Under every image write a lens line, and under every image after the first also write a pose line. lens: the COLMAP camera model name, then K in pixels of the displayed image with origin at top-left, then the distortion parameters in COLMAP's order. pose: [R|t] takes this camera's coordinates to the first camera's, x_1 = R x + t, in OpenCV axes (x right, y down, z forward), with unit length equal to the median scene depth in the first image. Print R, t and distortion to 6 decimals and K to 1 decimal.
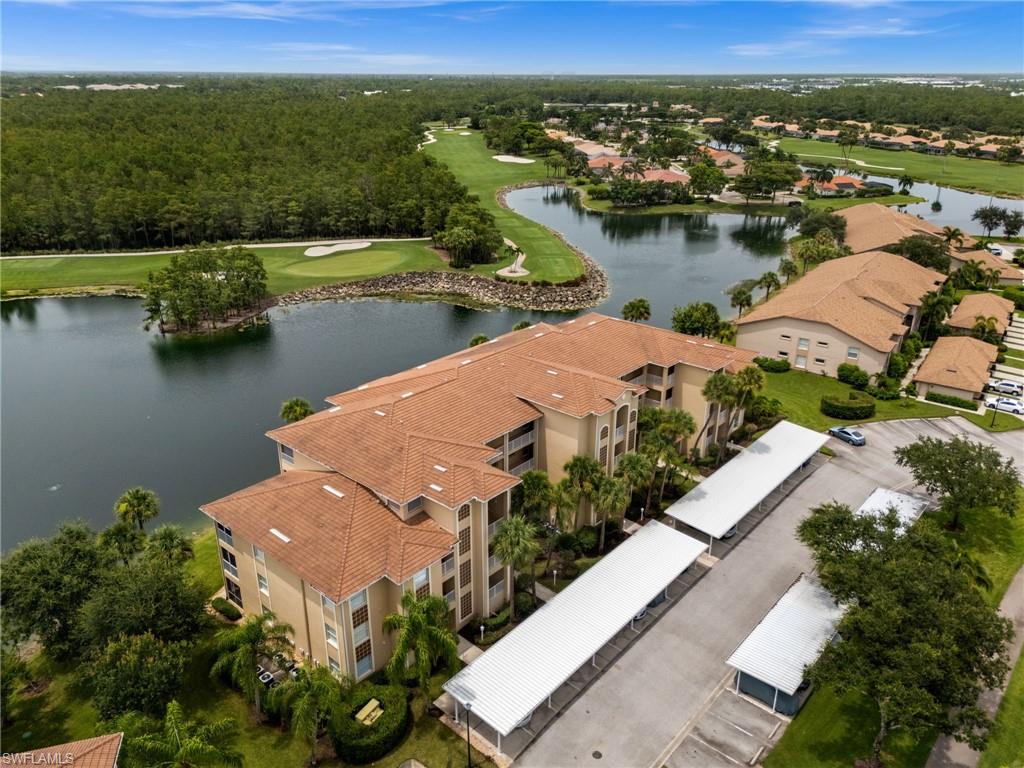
lens RADIAL K [[744.6, 0, 512.8], [0, 744.6, 383.8], [0, 0, 1]] dist [0.056016, -0.063076]
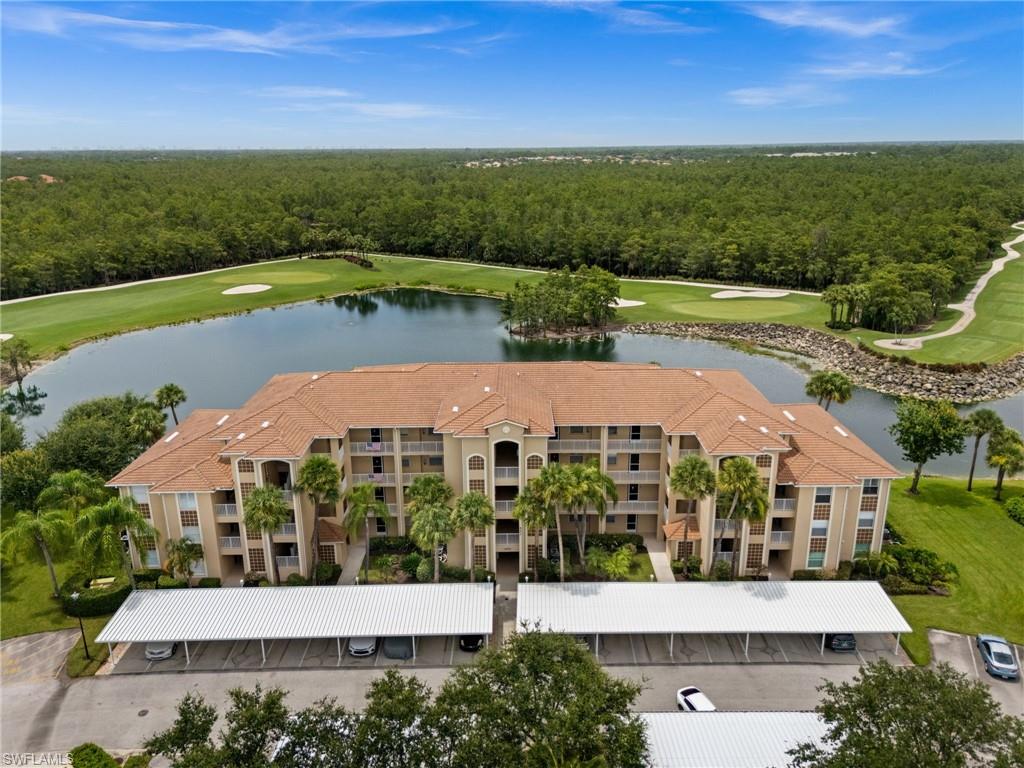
lens RADIAL K [[744.6, 0, 512.8], [0, 744.6, 383.8], [0, 0, 1]] dist [0.056016, -0.063076]
pose [[0.664522, 0.213902, -0.716000, 0.333866], [-0.272459, 0.961553, 0.034391, -0.028544], [0.695828, 0.172227, 0.697253, 0.184117]]
